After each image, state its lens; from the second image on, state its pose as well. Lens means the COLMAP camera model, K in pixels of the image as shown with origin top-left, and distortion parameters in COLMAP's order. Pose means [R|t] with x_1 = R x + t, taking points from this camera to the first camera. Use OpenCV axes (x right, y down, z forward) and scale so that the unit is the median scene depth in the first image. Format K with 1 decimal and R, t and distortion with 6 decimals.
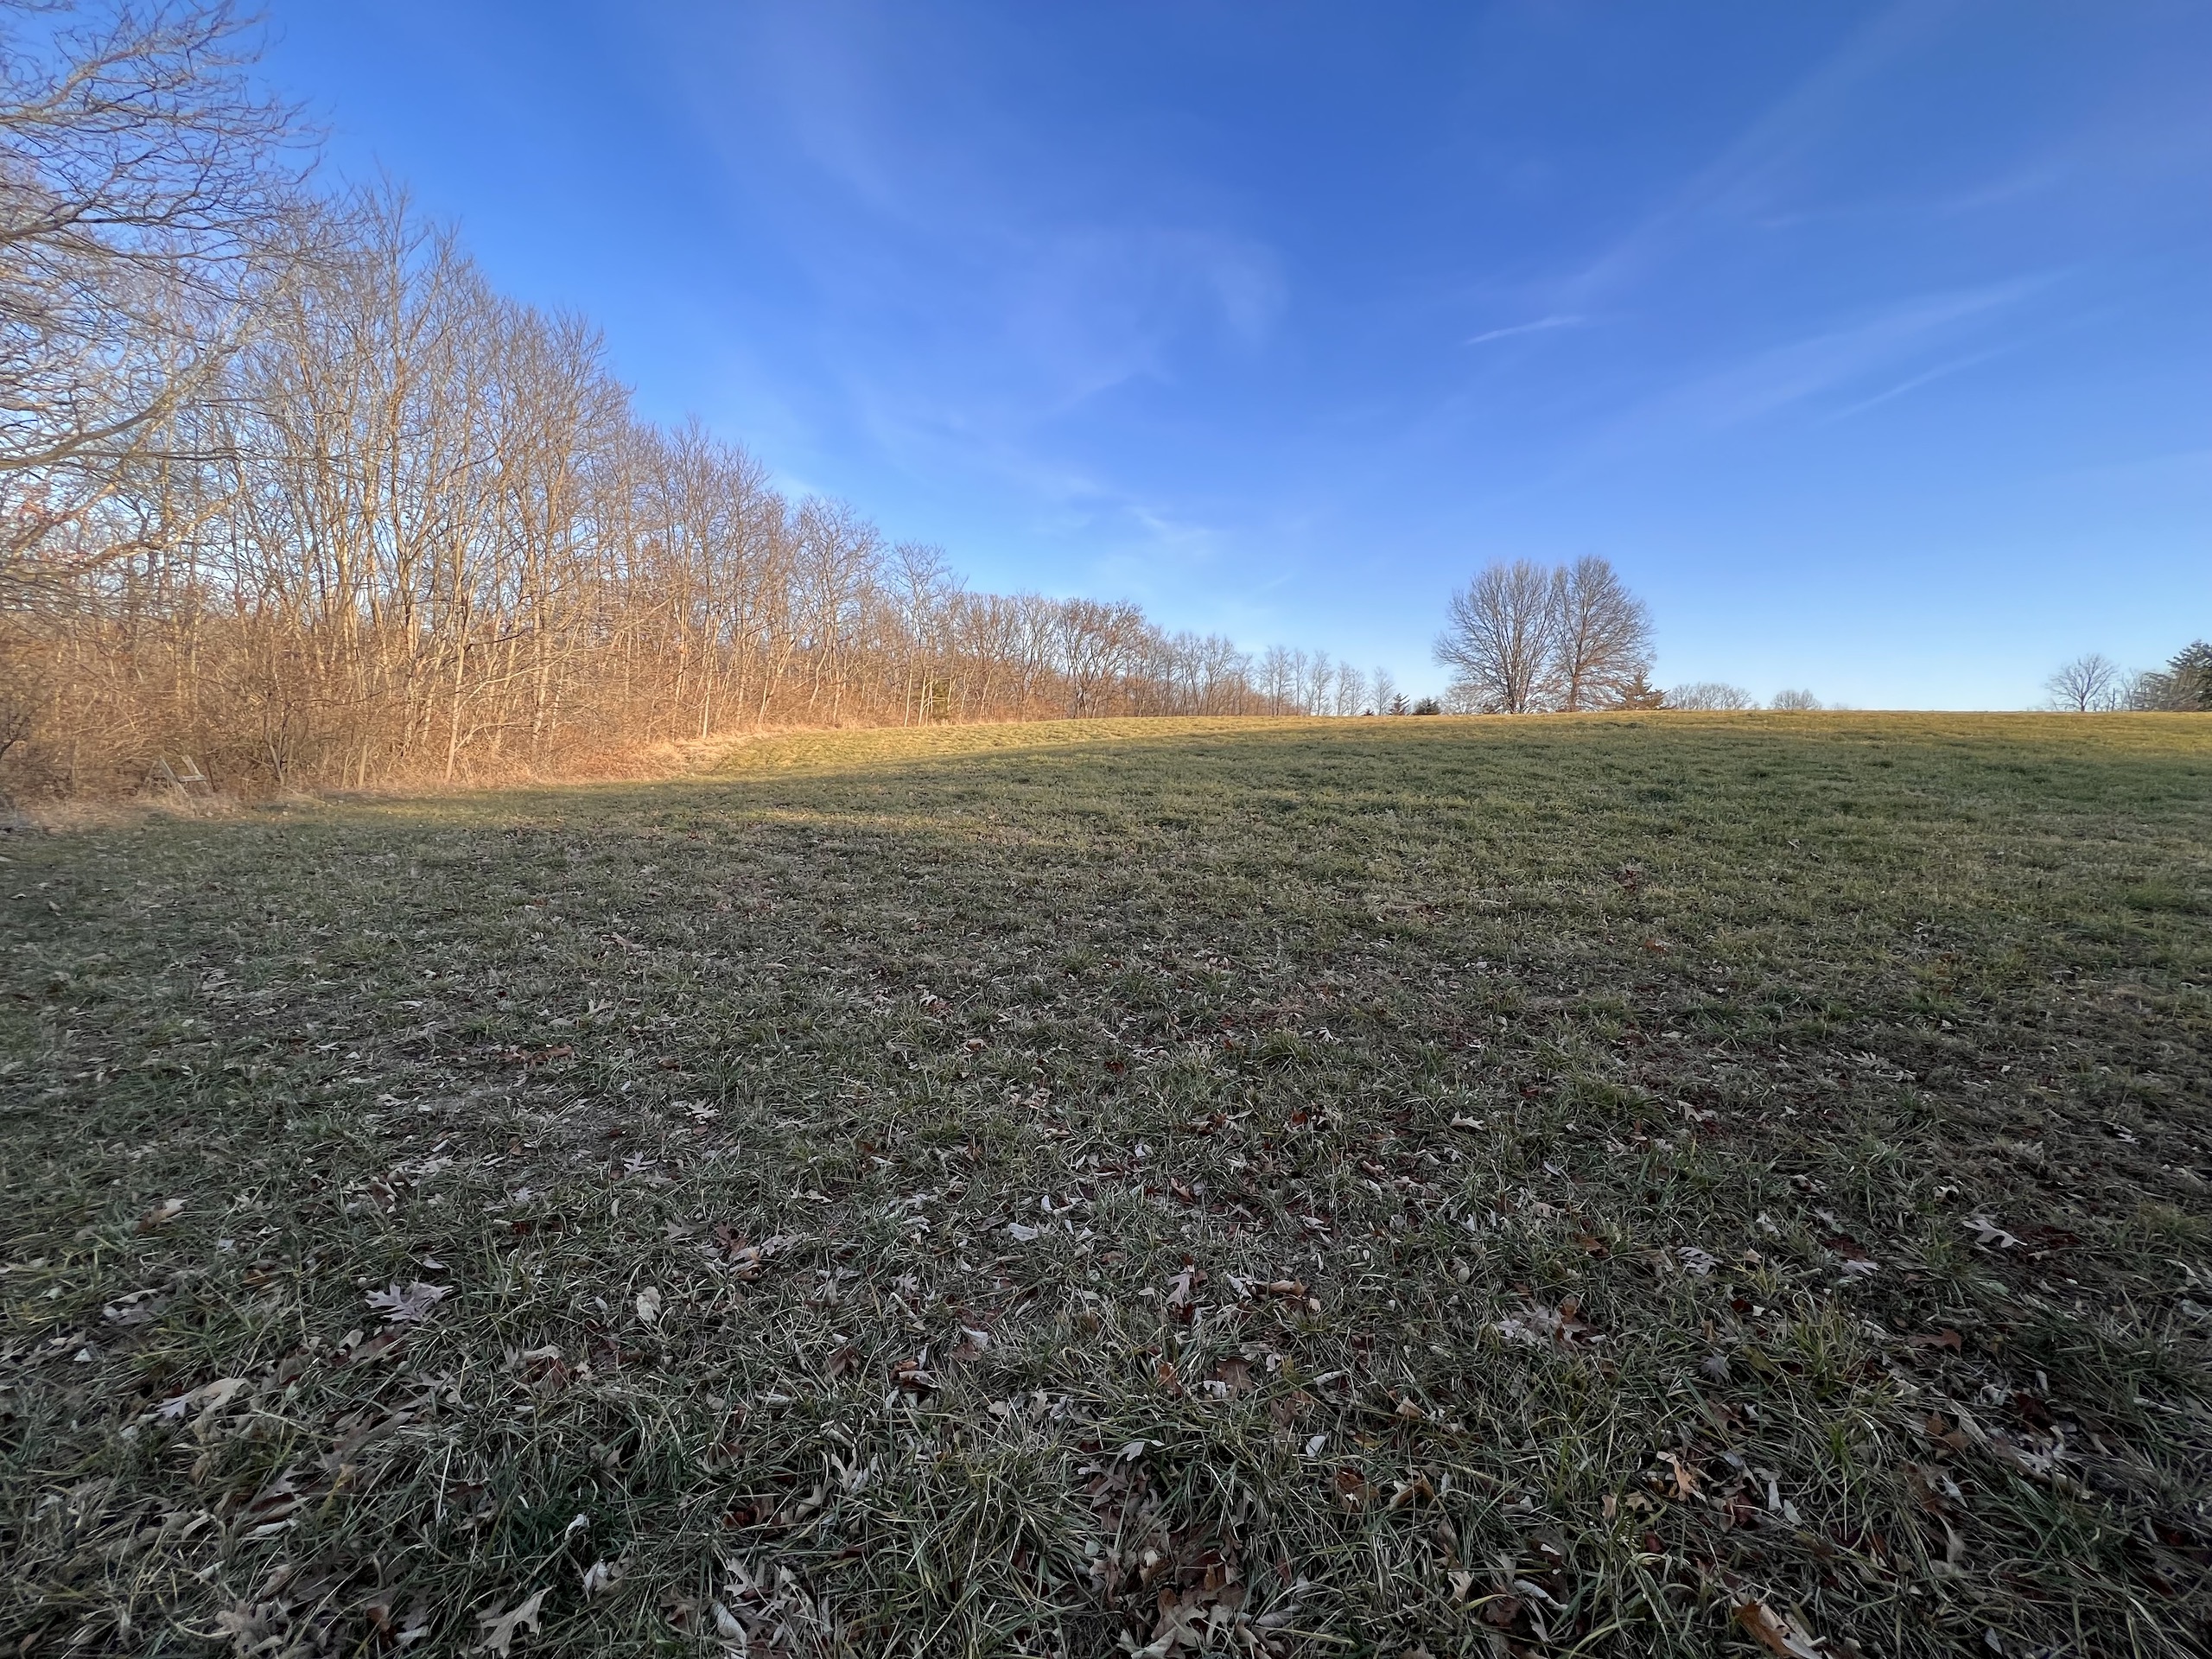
lens RADIAL K [[883.1, 0, 1114.1], [0, 883.1, 809.1], [0, 0, 1]] dist [-0.001466, 0.000197]
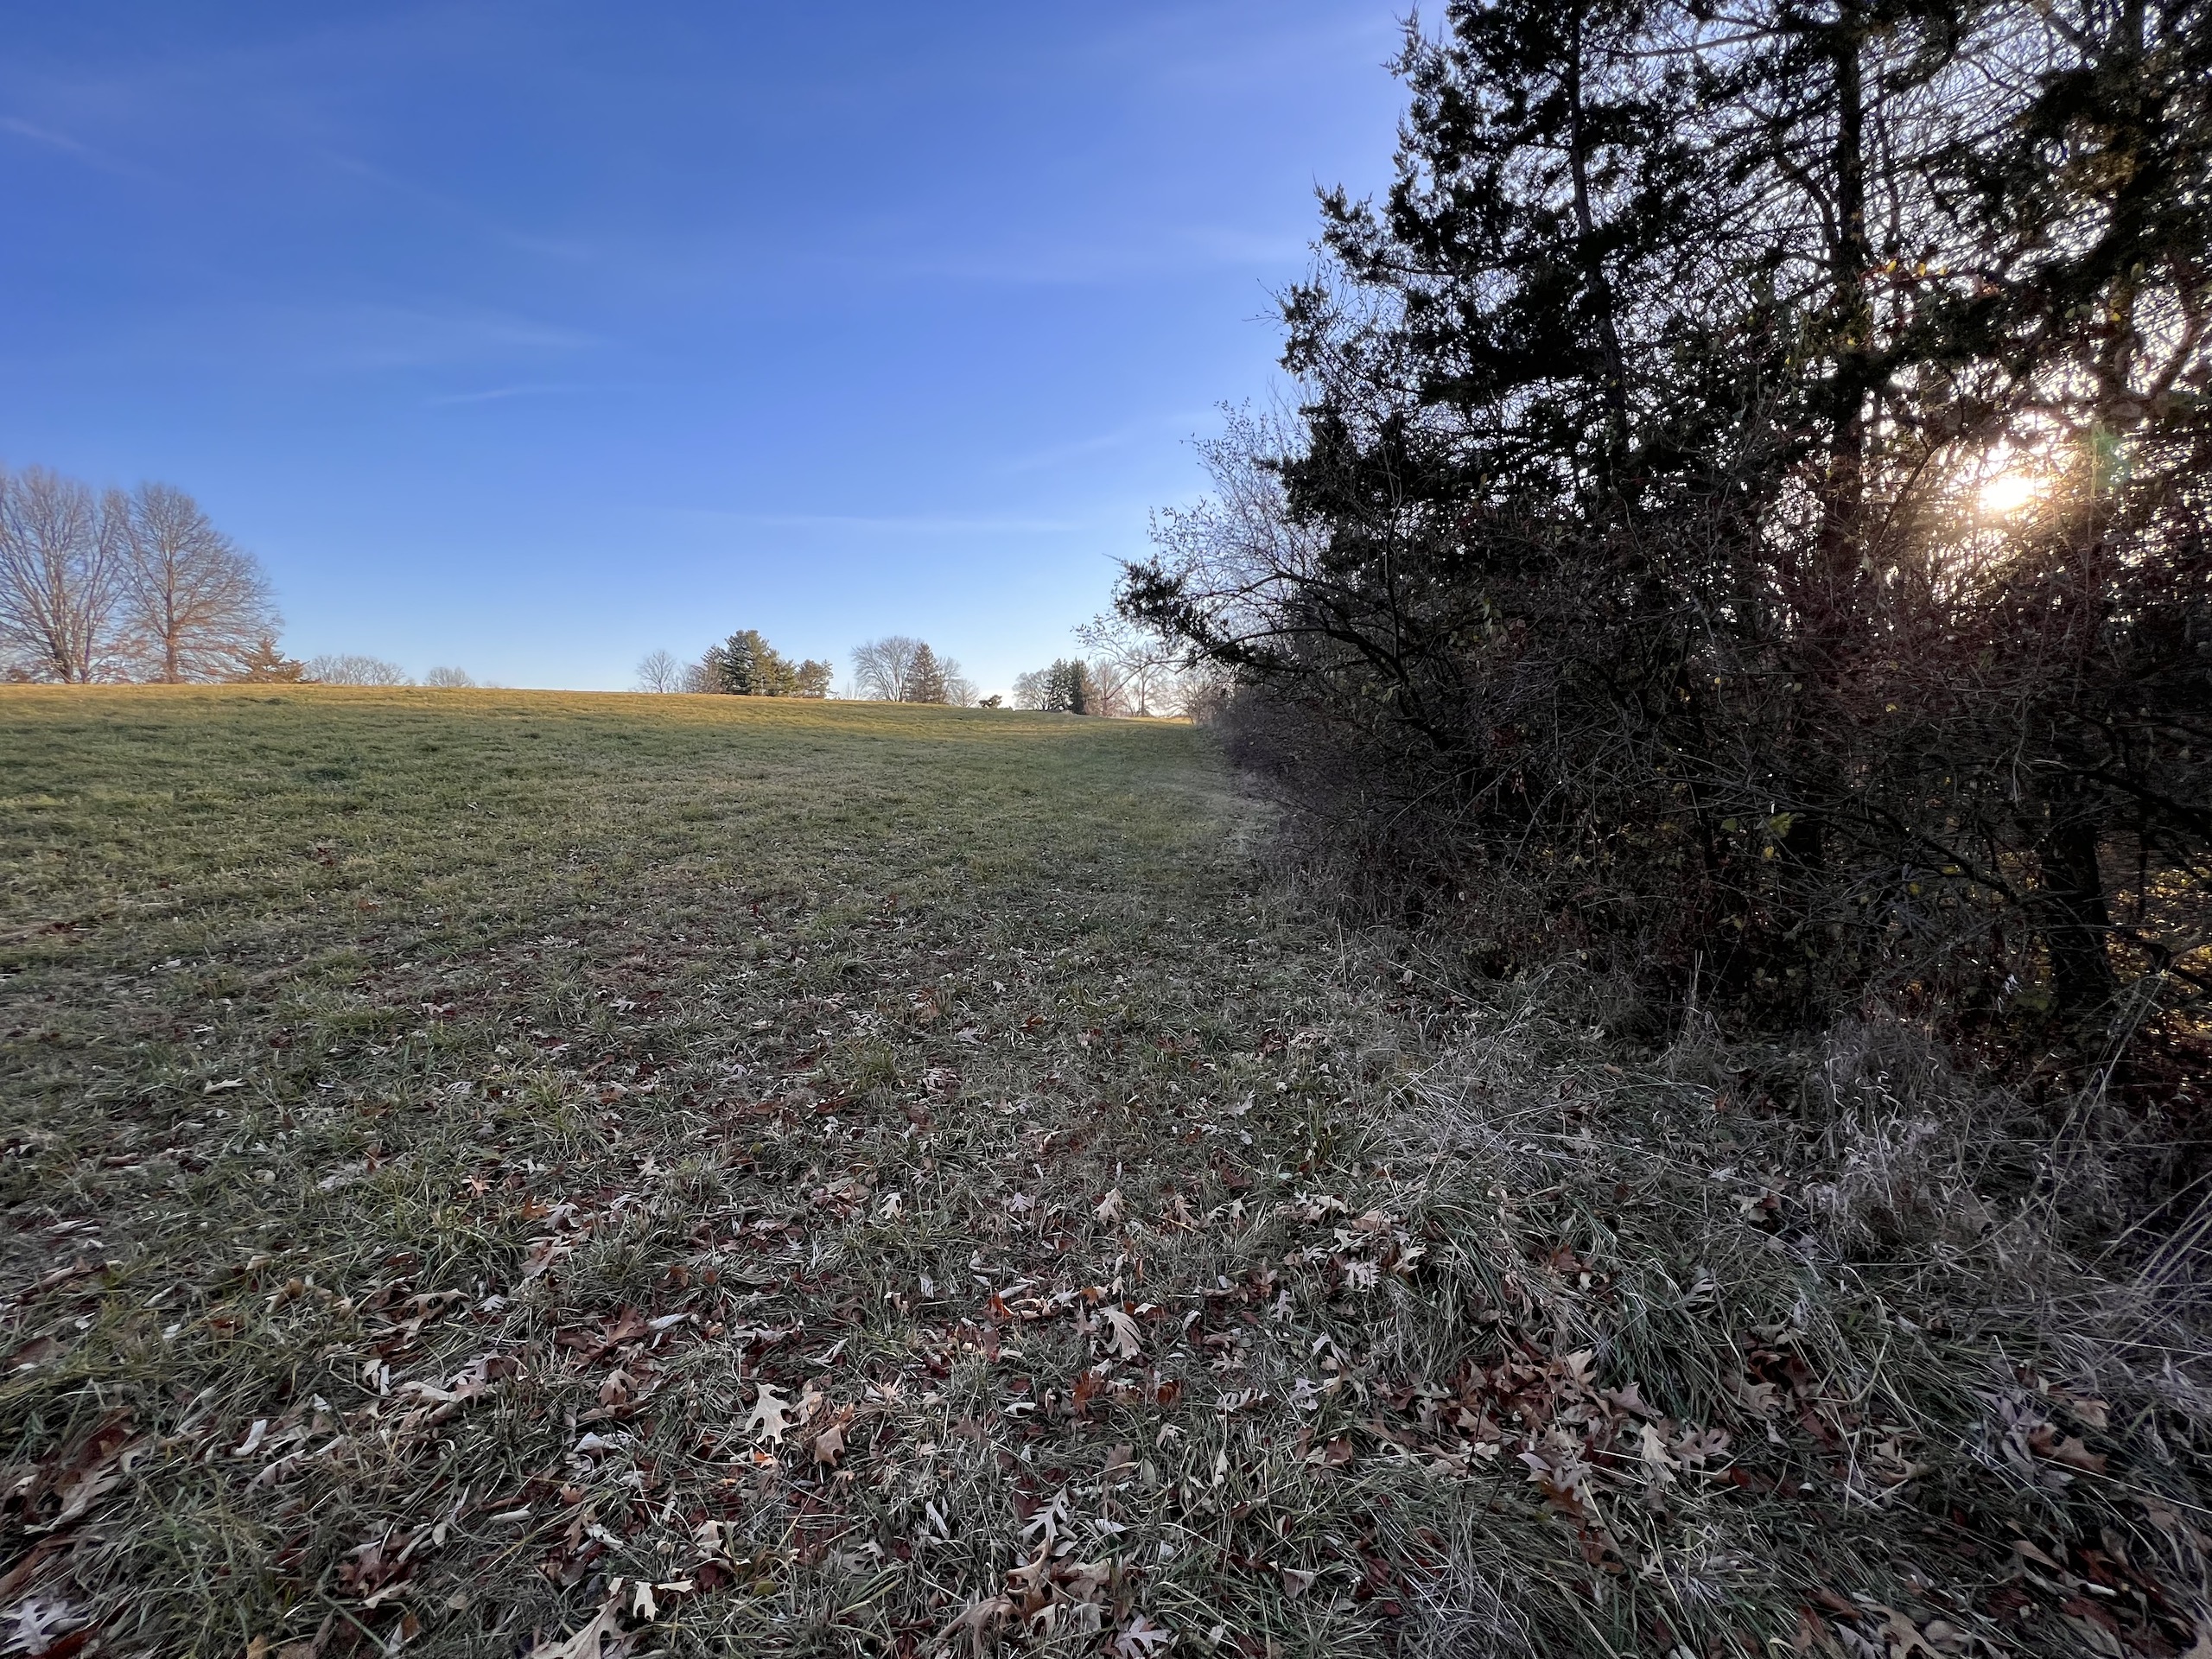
lens RADIAL K [[883.1, 0, 1113.3], [0, 883.1, 835.8], [0, 0, 1]] dist [-0.001466, 0.000197]
pose [[0.274400, -0.138945, 0.951525, -0.144047], [0.083924, 0.989191, 0.120243, 0.010961], [-0.957946, 0.046861, 0.283095, -0.178520]]
